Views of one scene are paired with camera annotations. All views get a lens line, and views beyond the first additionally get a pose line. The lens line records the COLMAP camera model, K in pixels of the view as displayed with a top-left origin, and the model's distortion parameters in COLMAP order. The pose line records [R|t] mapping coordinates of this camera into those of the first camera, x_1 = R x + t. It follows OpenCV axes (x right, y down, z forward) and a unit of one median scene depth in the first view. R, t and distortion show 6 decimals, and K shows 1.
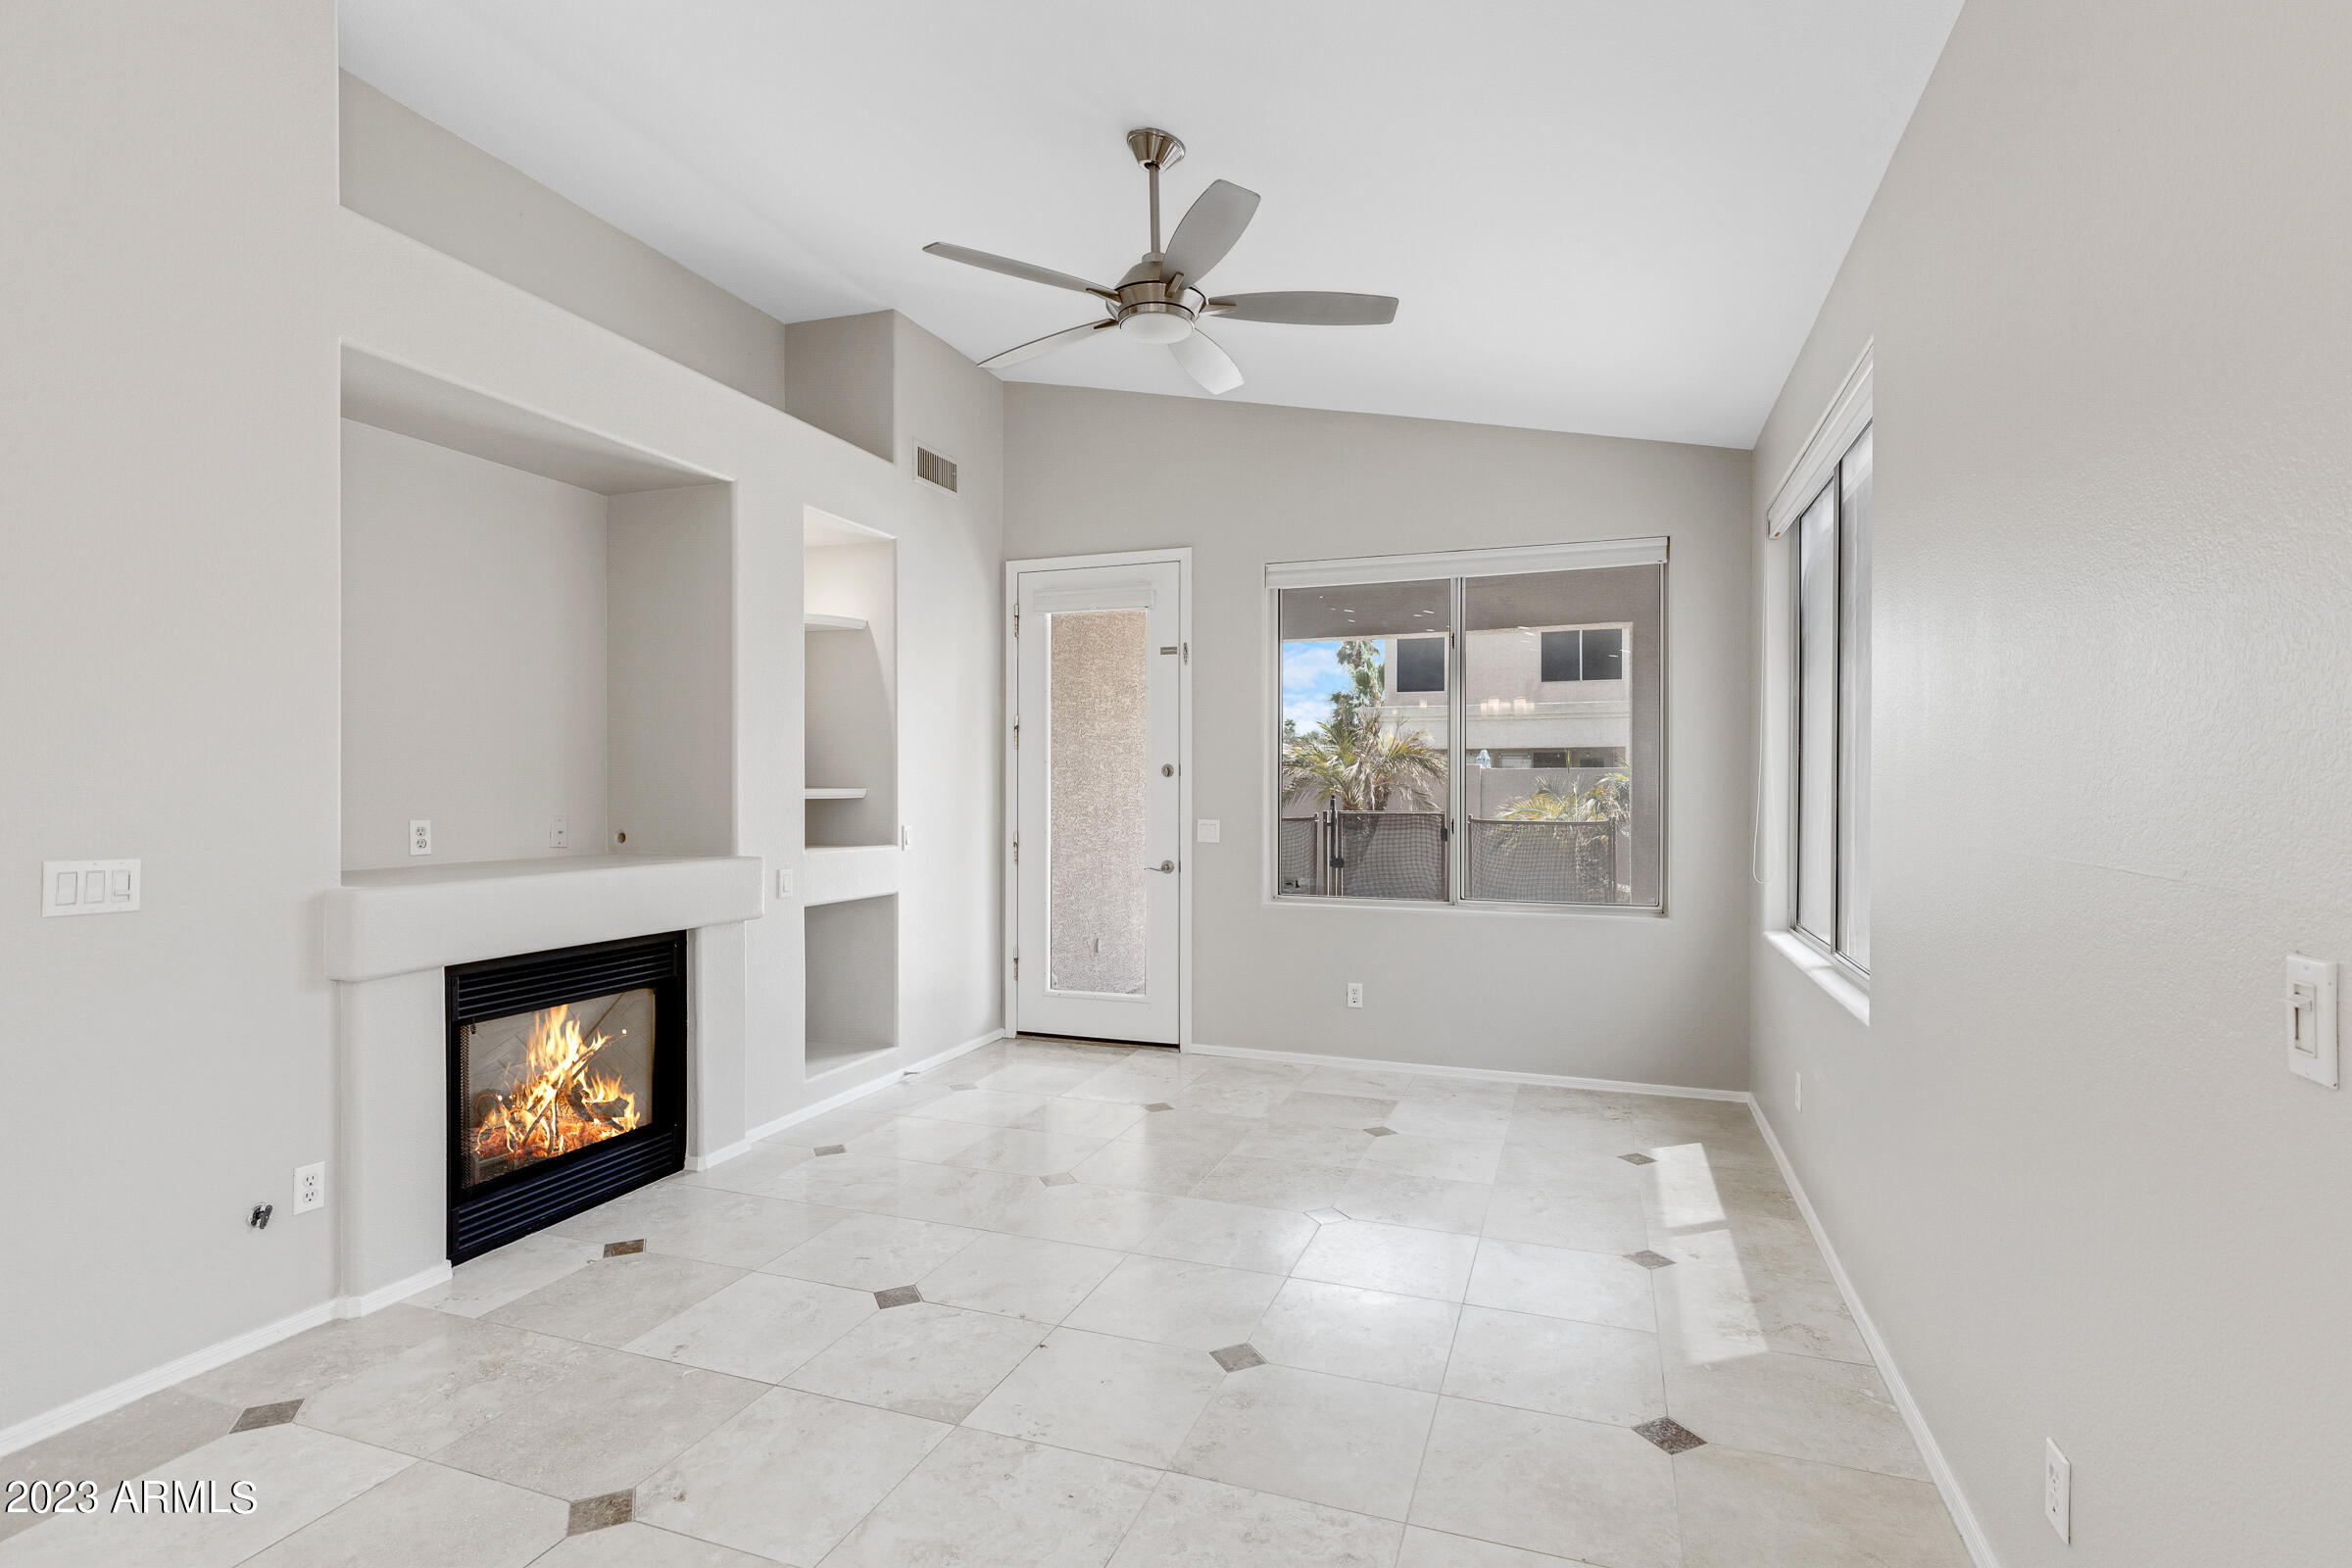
lens RADIAL K [[1119.0, 0, 1196.5], [0, 1119.0, 789.7], [0, 0, 1]] dist [0.022531, 0.000537]
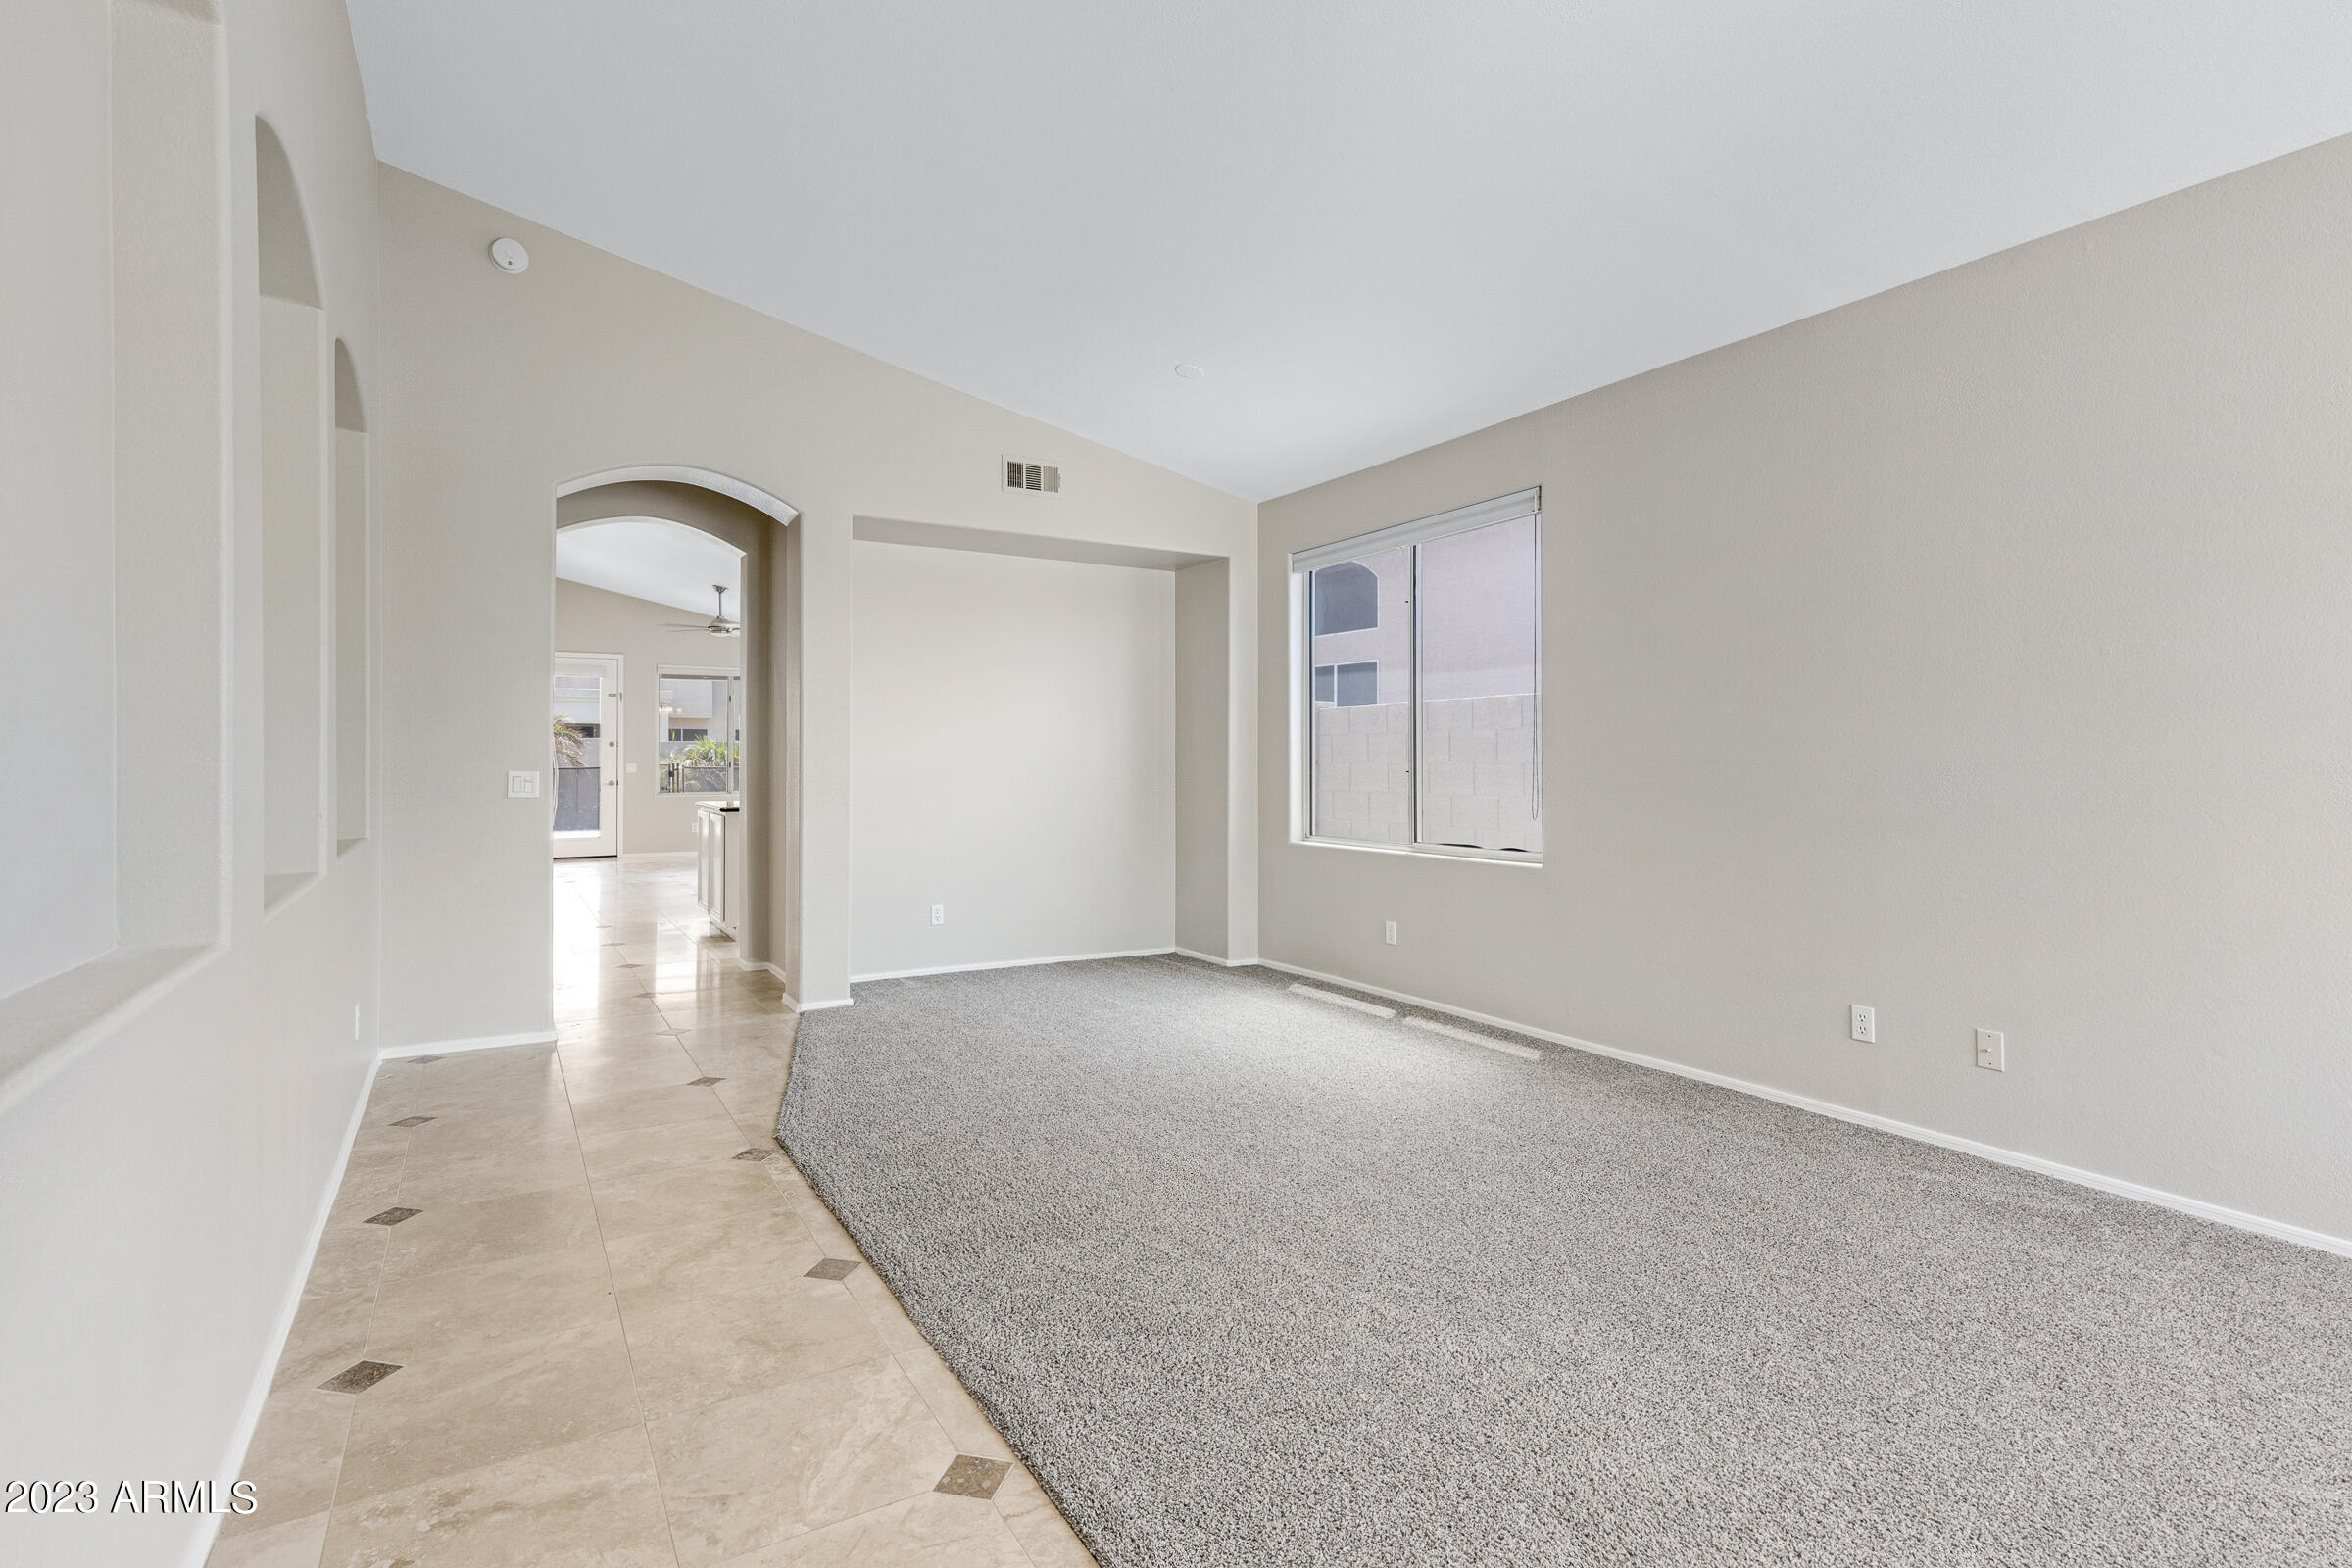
lens RADIAL K [[1119.0, 0, 1179.1], [0, 1119.0, 757.7], [0, 0, 1]] dist [0.022531, 0.000537]
pose [[0.621465, -0.008256, 0.783398, -1.433925], [0.007969, 0.999959, 0.004216, 0.015608], [-0.783401, 0.003623, 0.621506, -1.825328]]
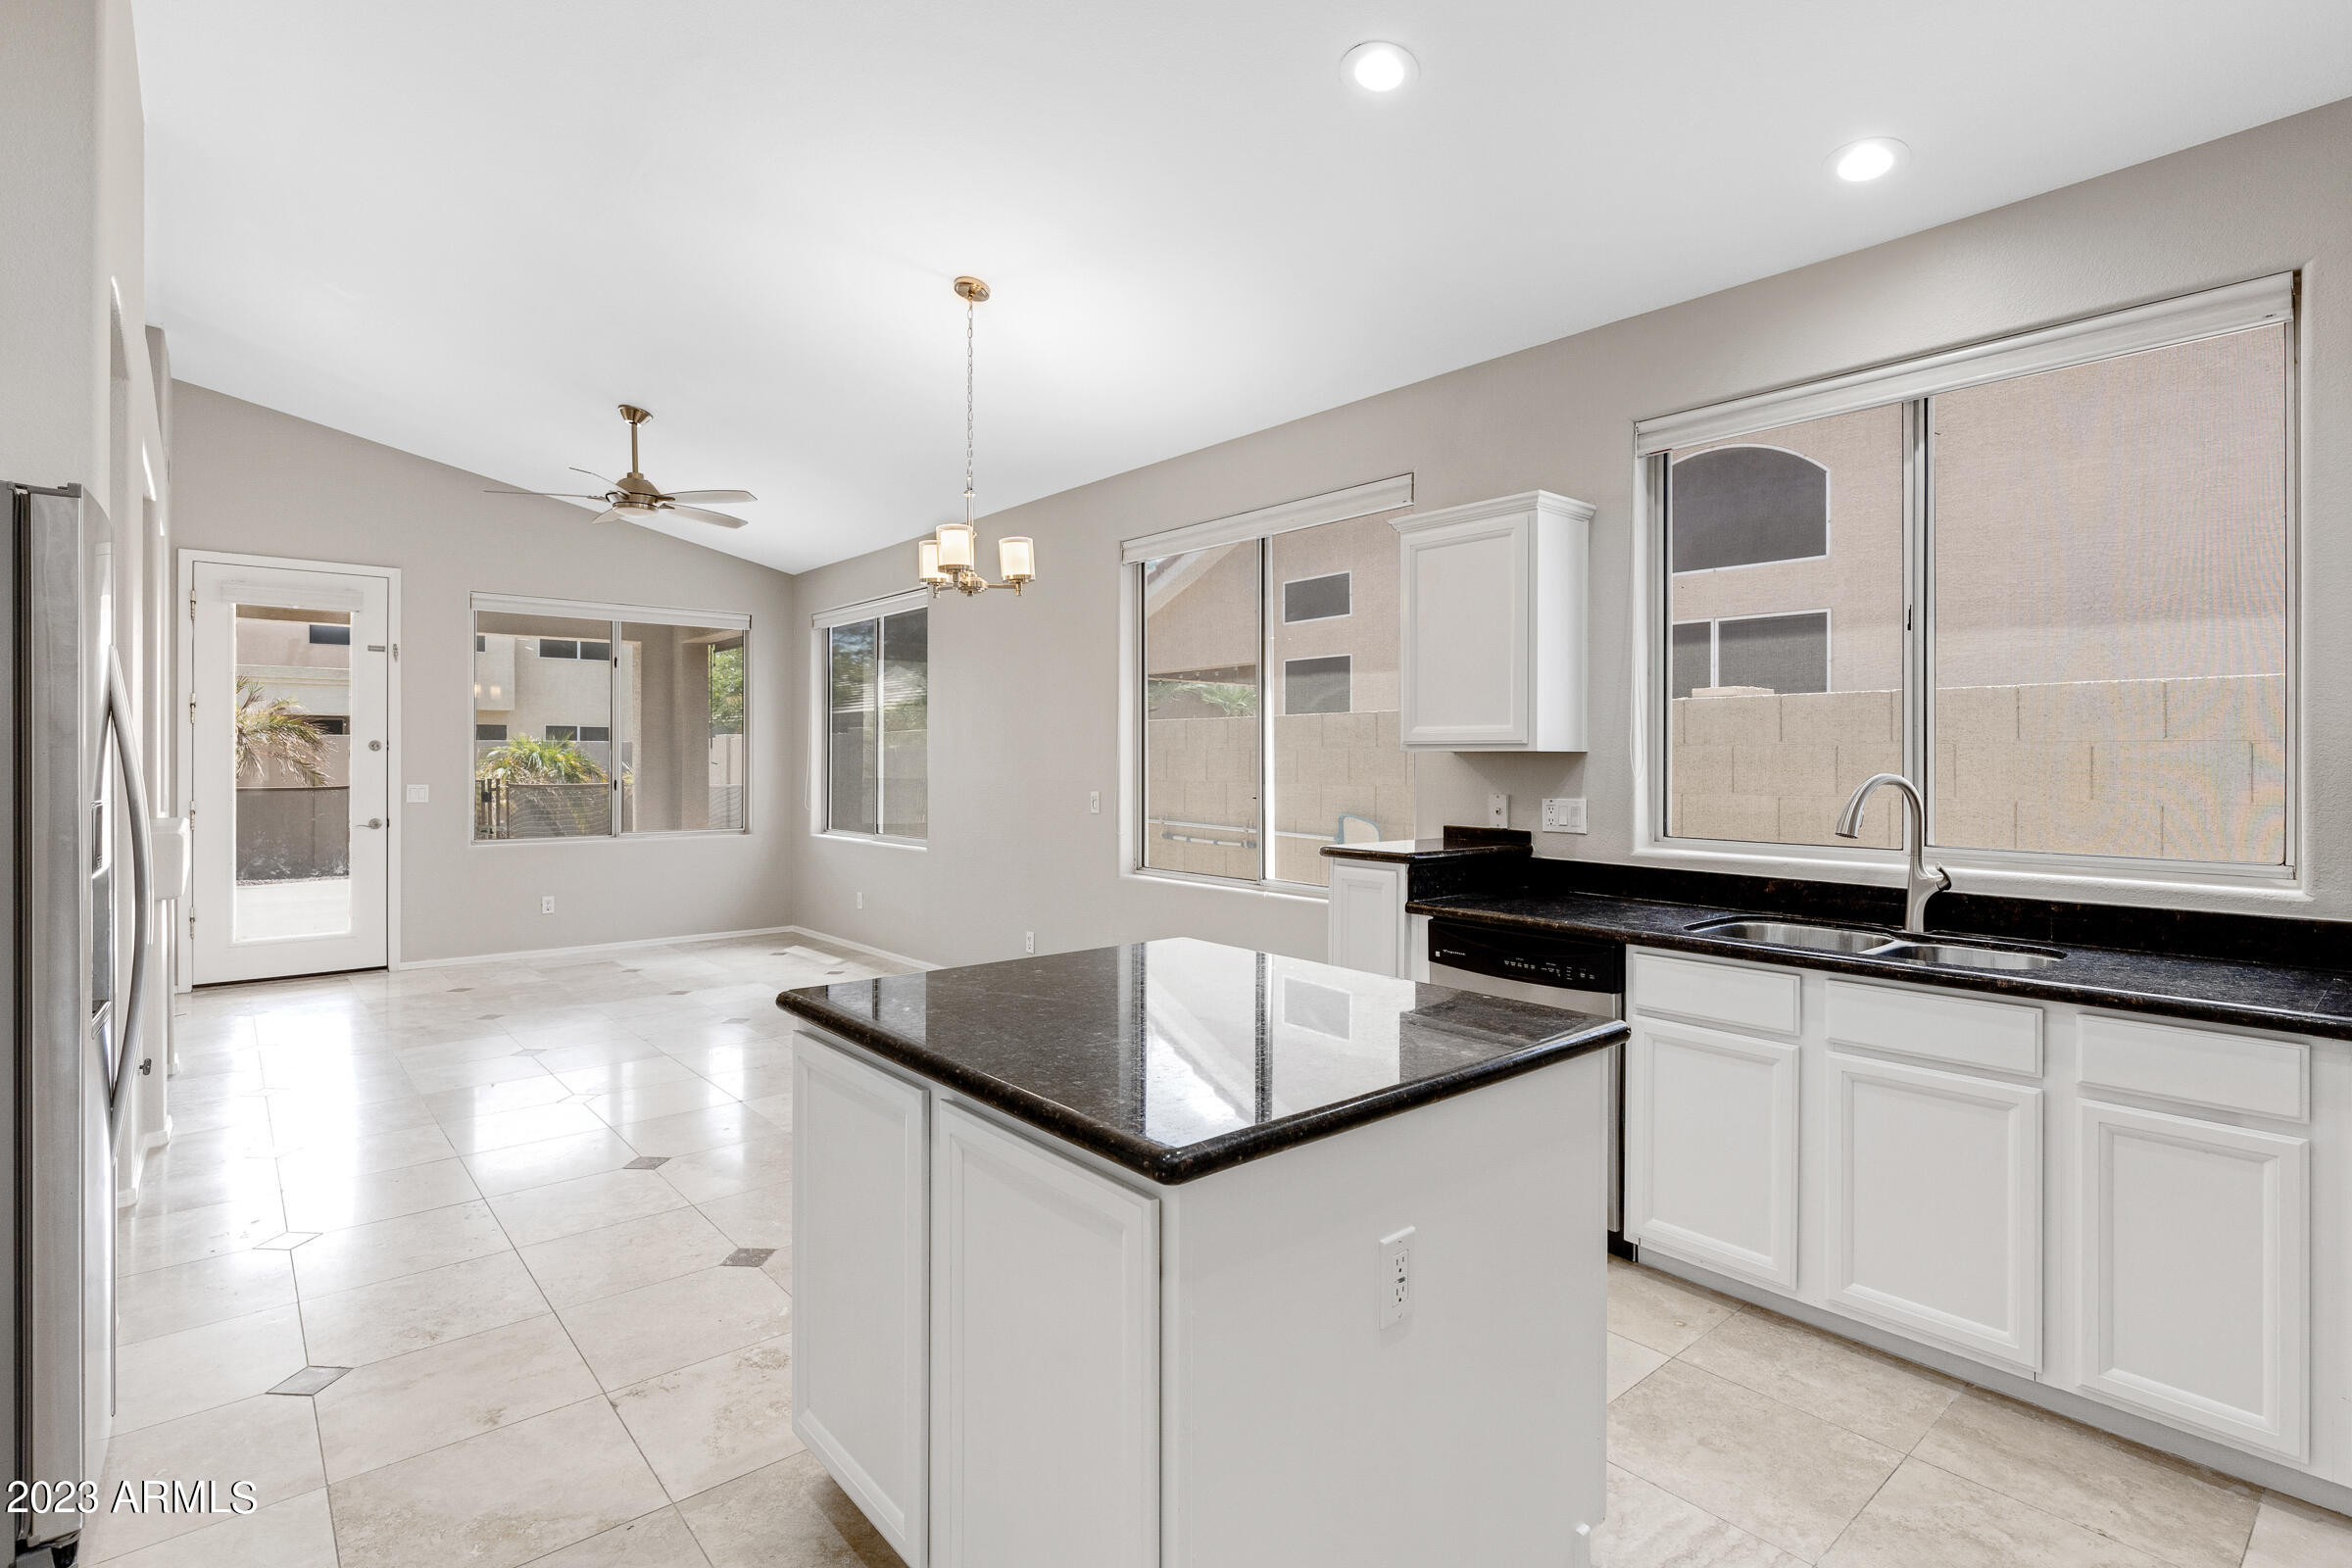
lens RADIAL K [[1119.0, 0, 1189.0], [0, 1119.0, 773.0], [0, 0, 1]] dist [0.022531, 0.000537]
pose [[0.488487, -0.013265, 0.872471, -0.815232], [0.002282, 0.999900, 0.013925, -0.002961], [-0.872568, -0.004811, 0.488468, -0.469895]]
